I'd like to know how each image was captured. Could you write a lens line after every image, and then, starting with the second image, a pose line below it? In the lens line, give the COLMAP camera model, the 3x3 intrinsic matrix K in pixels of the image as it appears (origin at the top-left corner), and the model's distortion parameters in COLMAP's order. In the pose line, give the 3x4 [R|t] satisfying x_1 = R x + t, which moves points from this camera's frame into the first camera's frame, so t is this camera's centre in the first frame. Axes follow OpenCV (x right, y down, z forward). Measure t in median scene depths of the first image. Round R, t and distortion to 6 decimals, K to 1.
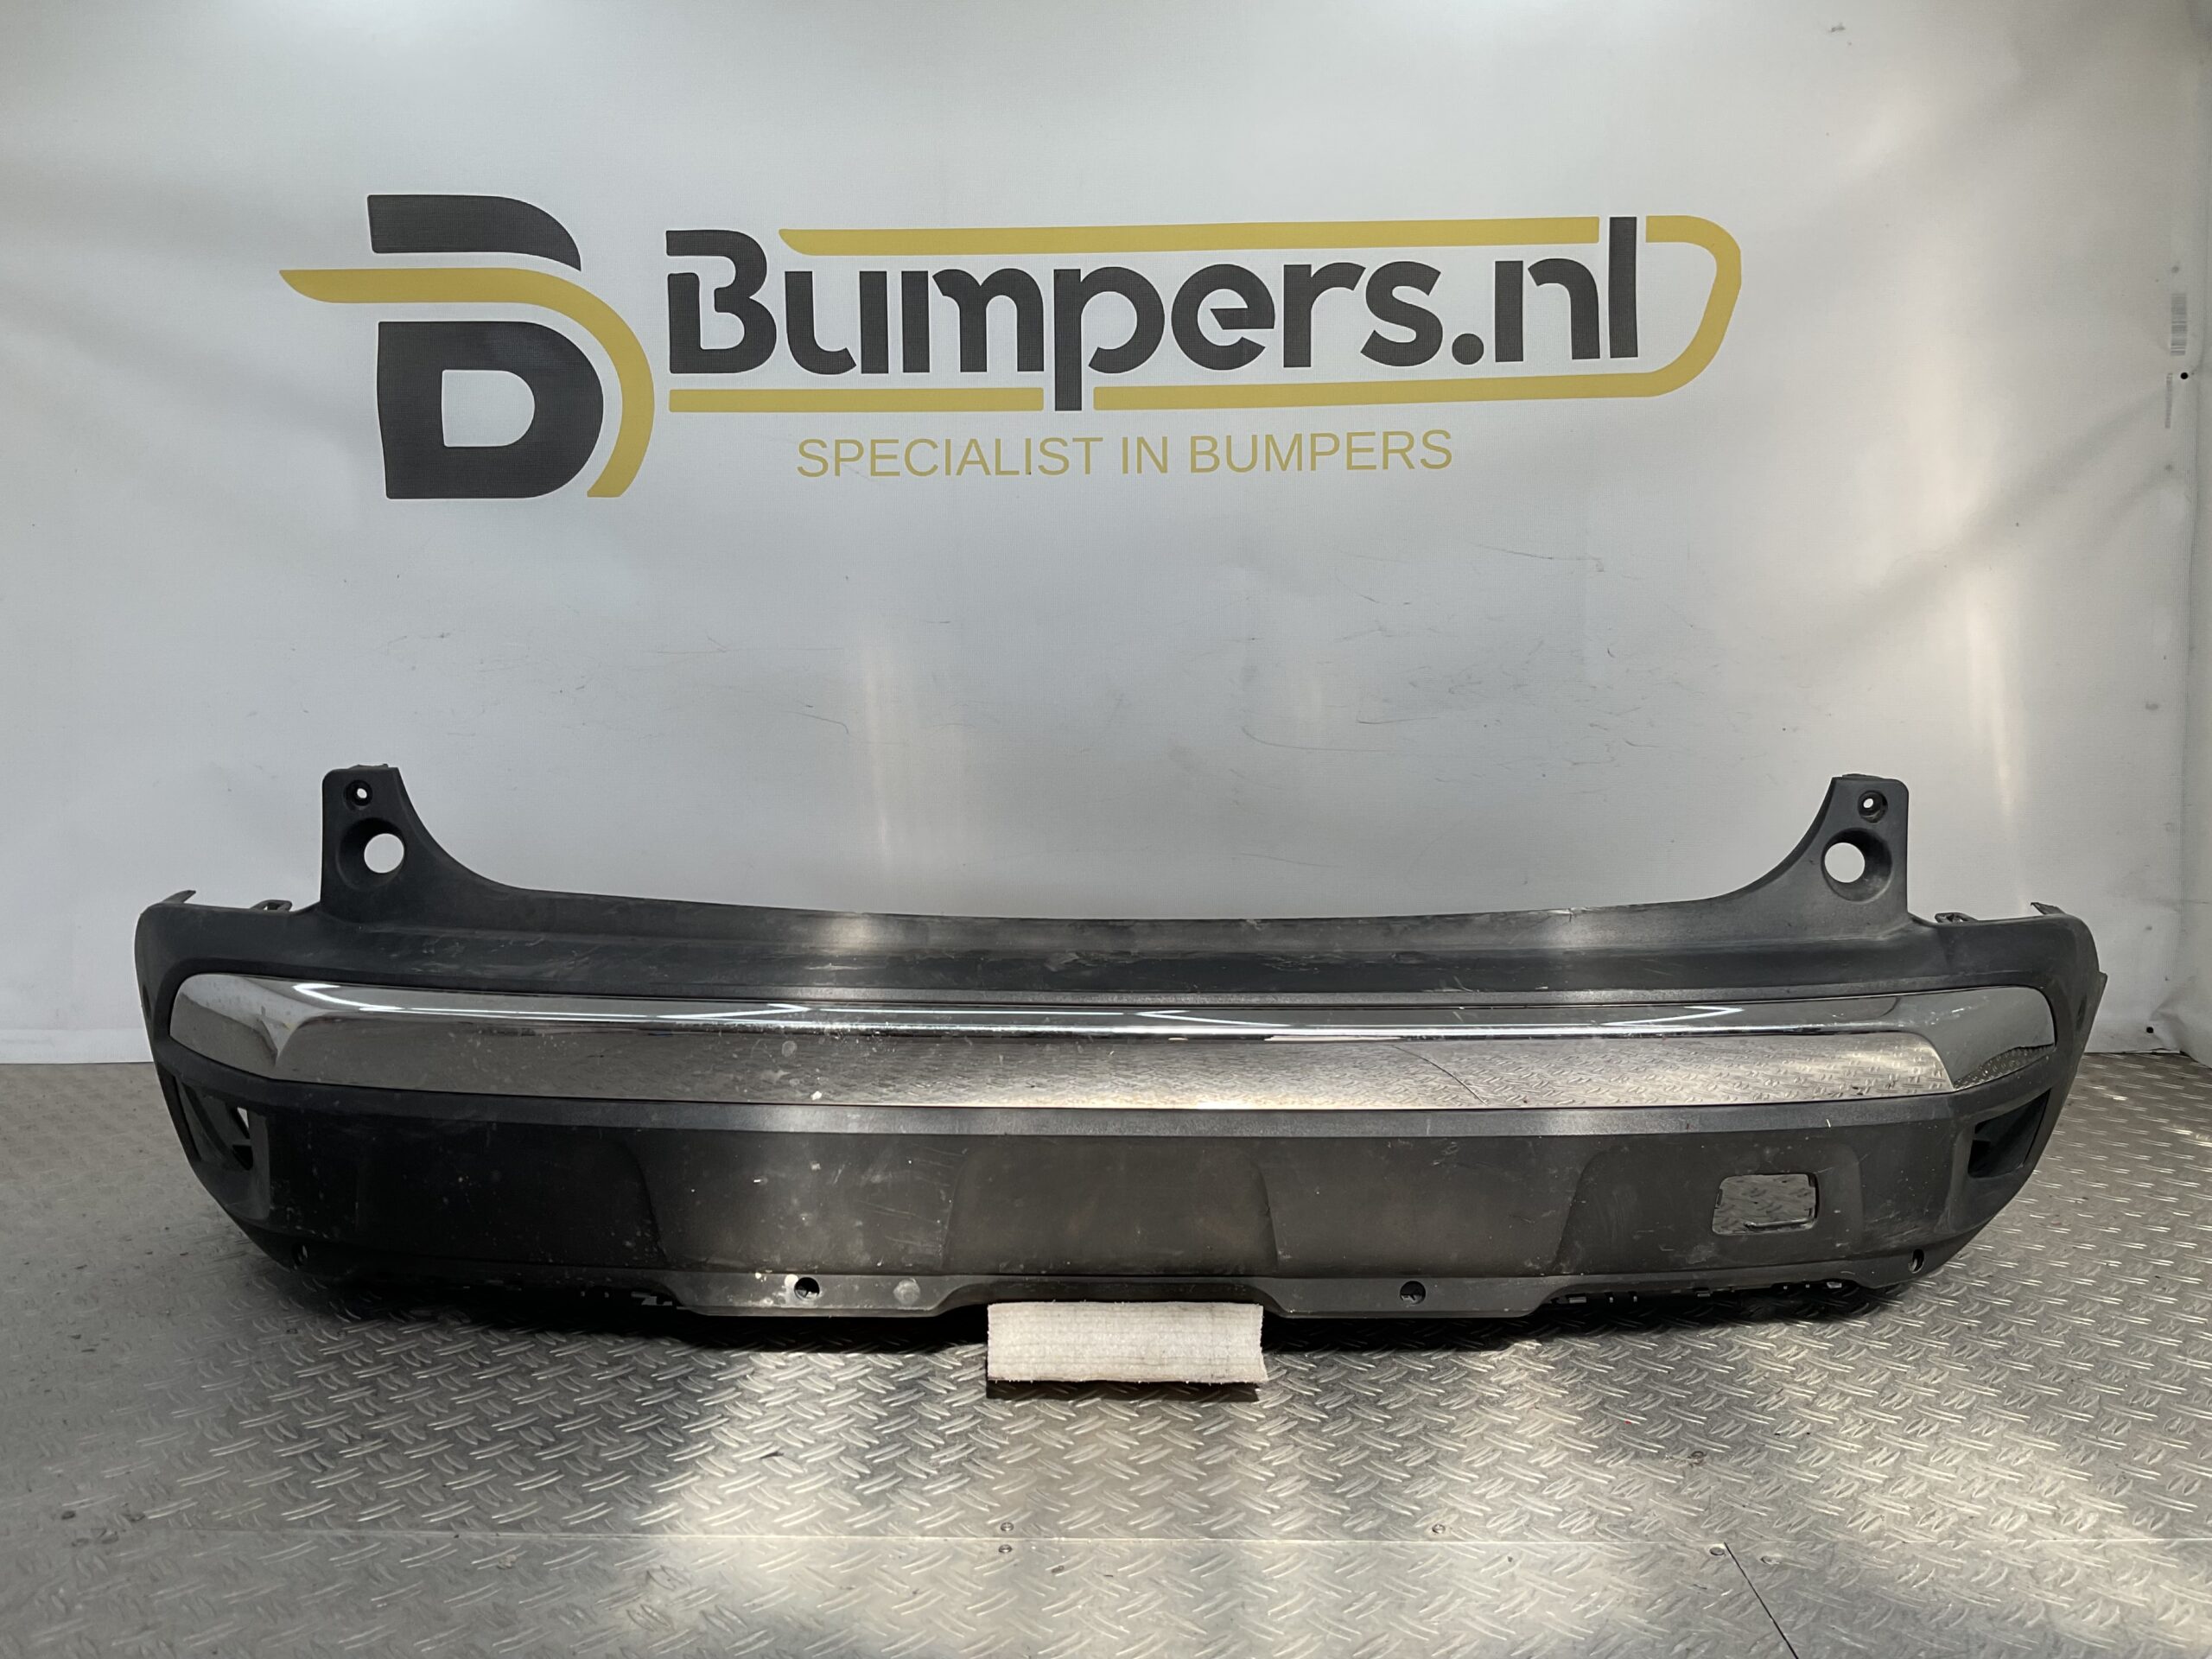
lens RADIAL K [[1825.9, 0, 1103.0], [0, 1825.9, 819.7], [0, 0, 1]] dist [0.114804, -0.237867]
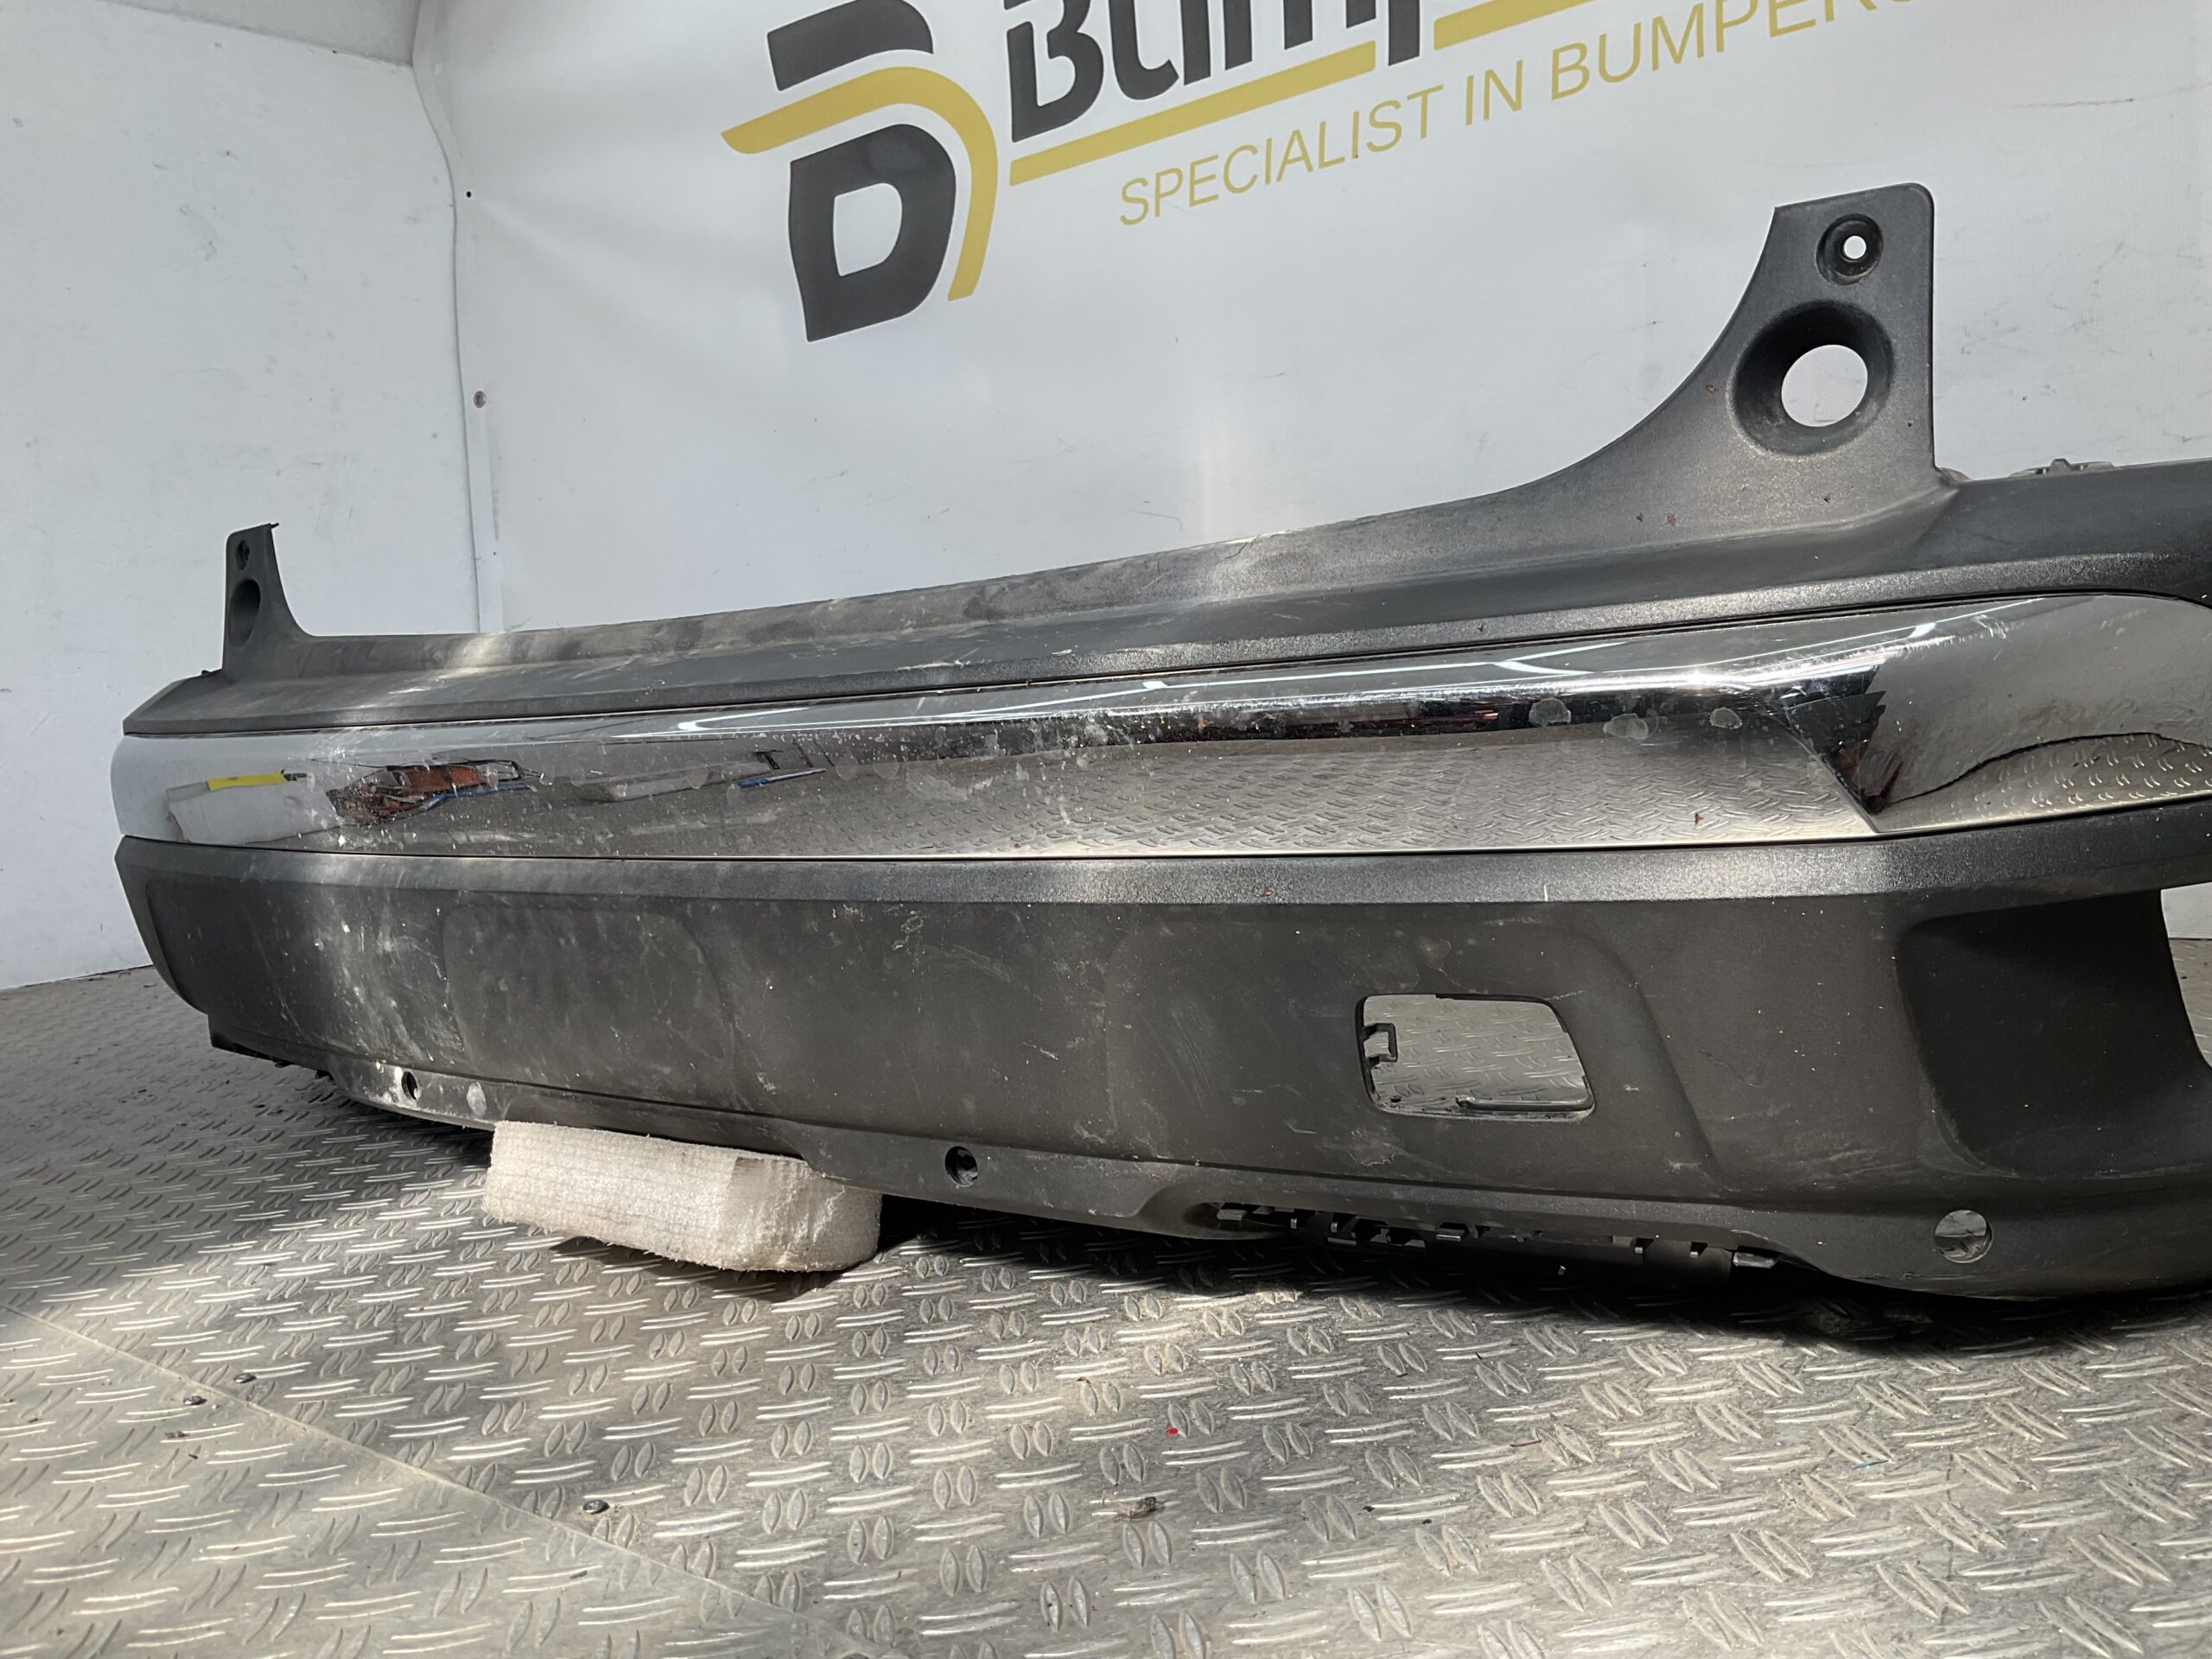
lens RADIAL K [[1825.9, 0, 1103.0], [0, 1825.9, 819.7], [0, 0, 1]] dist [0.114804, -0.237867]
pose [[0.786788, -0.012047, -0.617106, 0.350588], [0.018694, 0.999816, 0.004316, 0.082749], [0.616941, -0.014932, 0.786868, 0.325735]]
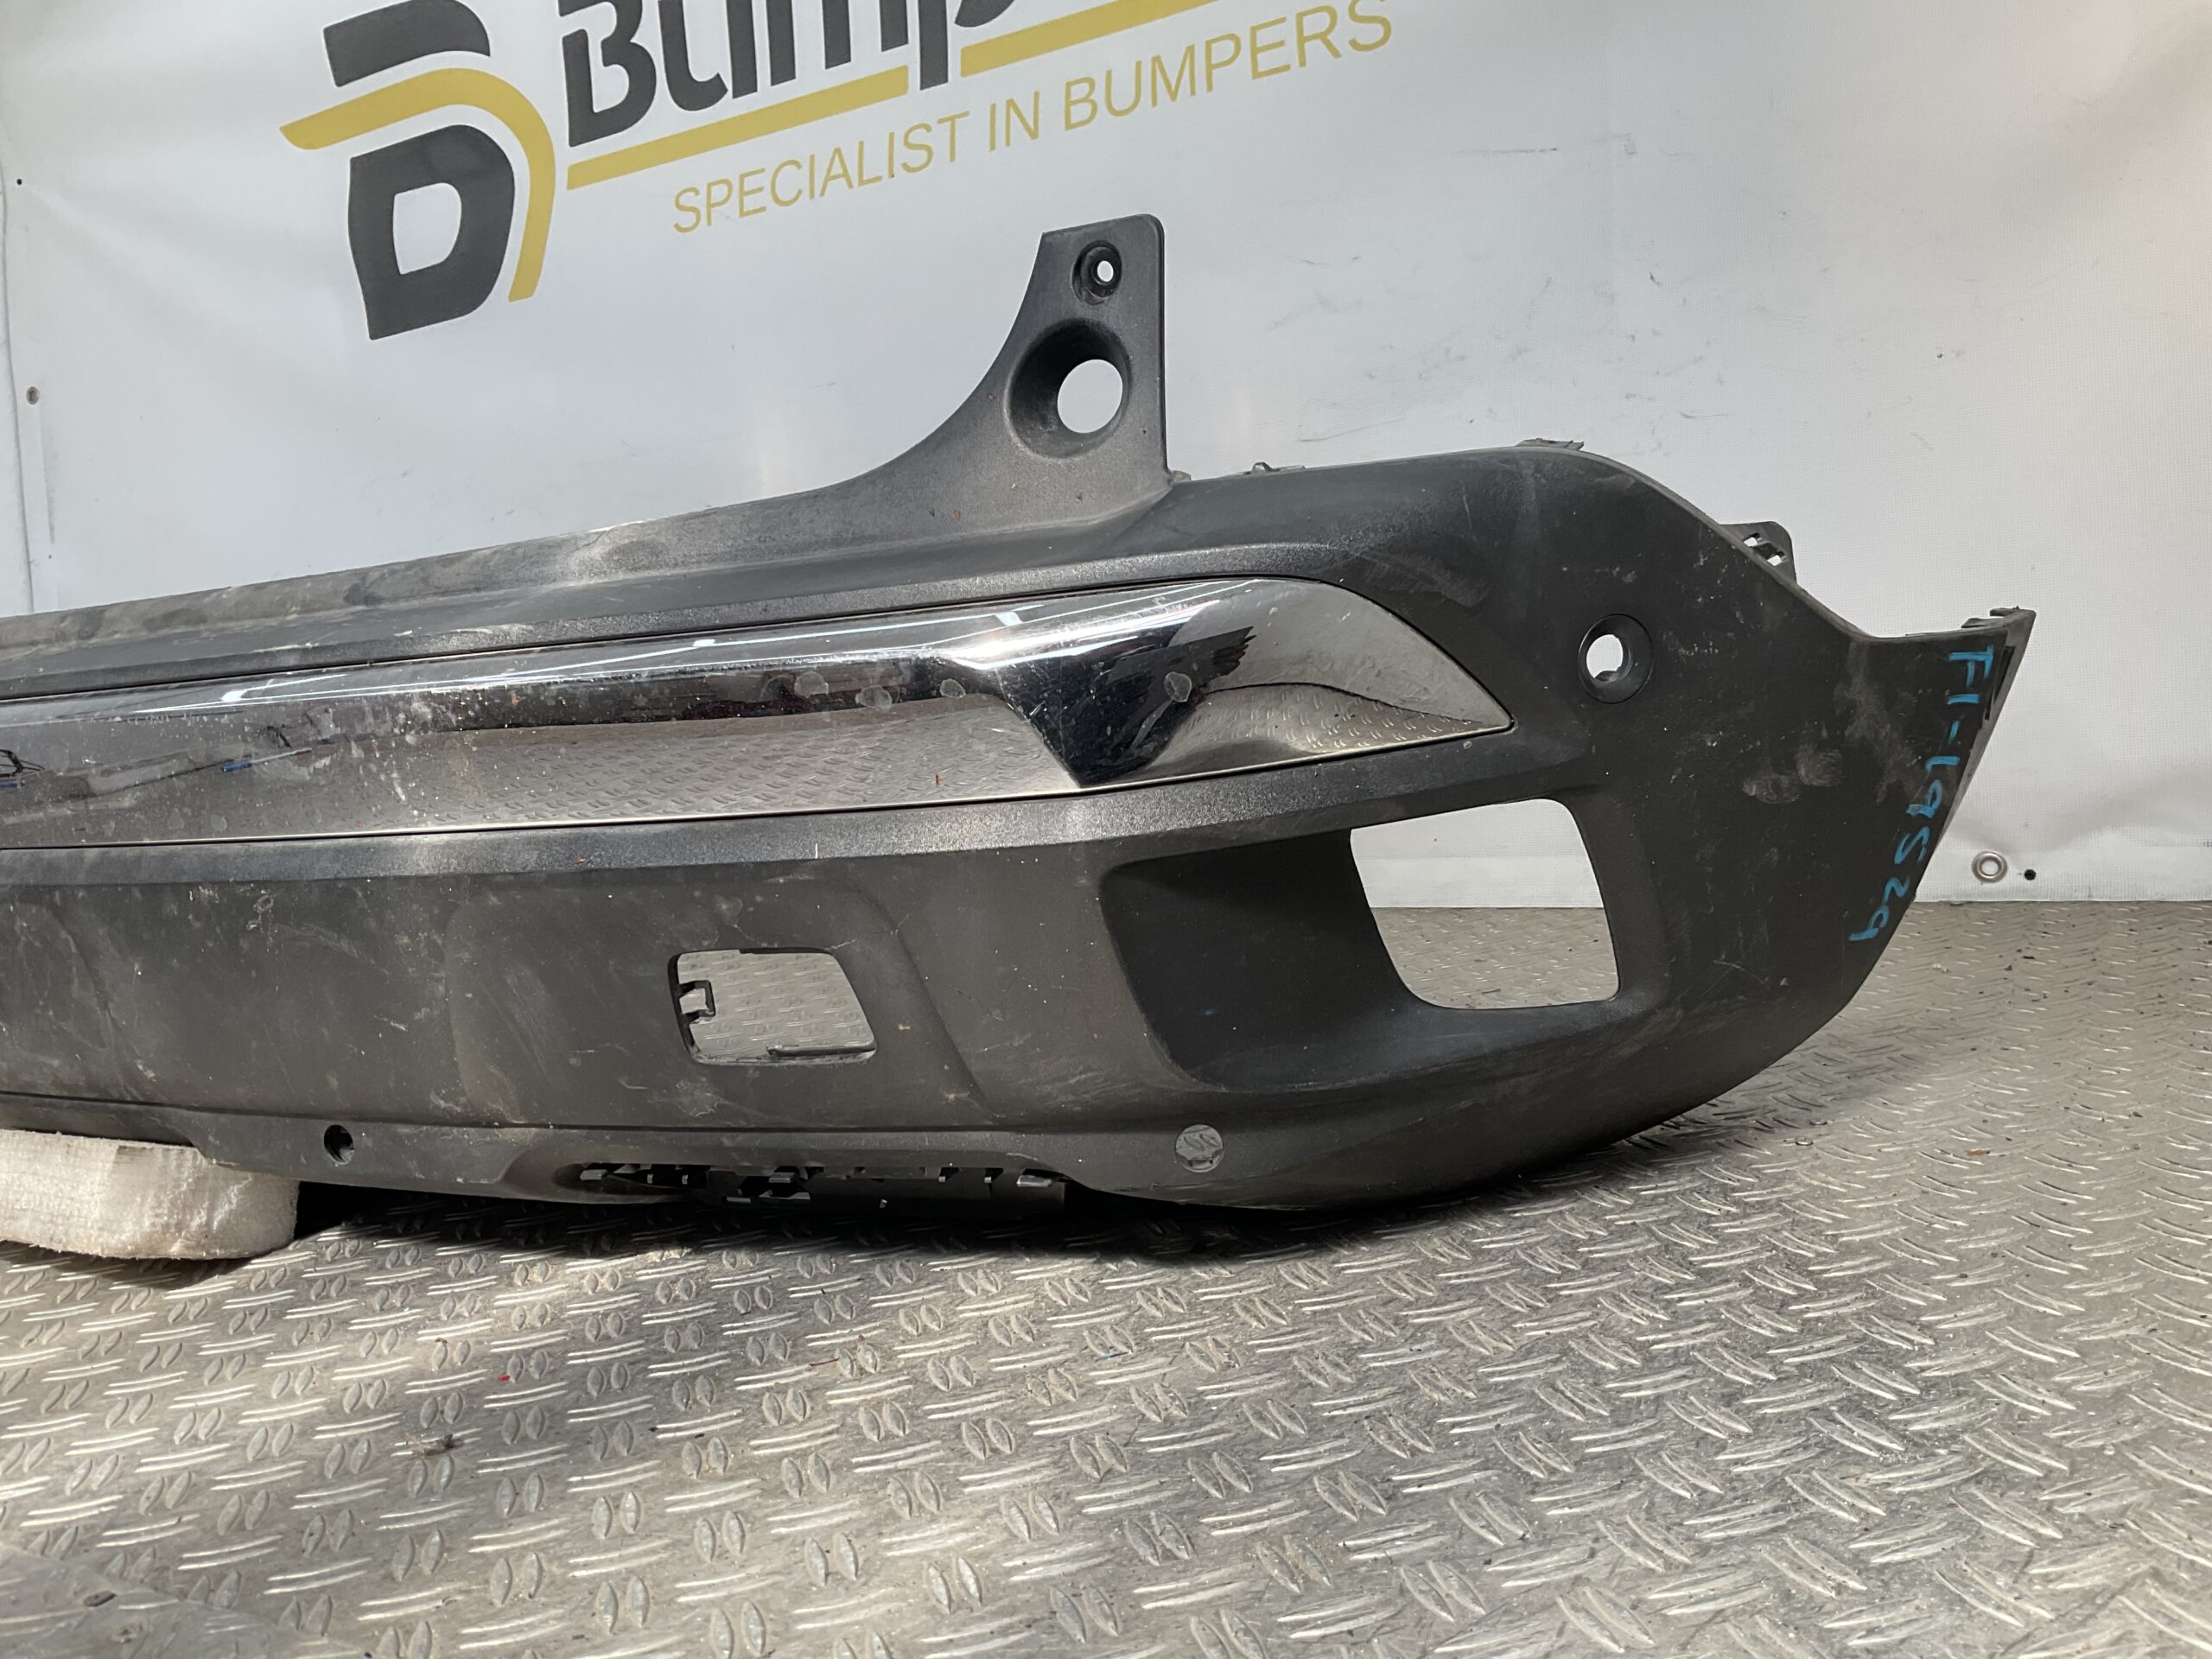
lens RADIAL K [[1825.9, 0, 1103.0], [0, 1825.9, 819.7], [0, 0, 1]] dist [0.114804, -0.237867]
pose [[0.872954, -0.030471, -0.486850, 0.420951], [0.034467, 0.999406, -0.000750, 0.093102], [0.486583, -0.016125, 0.873485, 0.344757]]
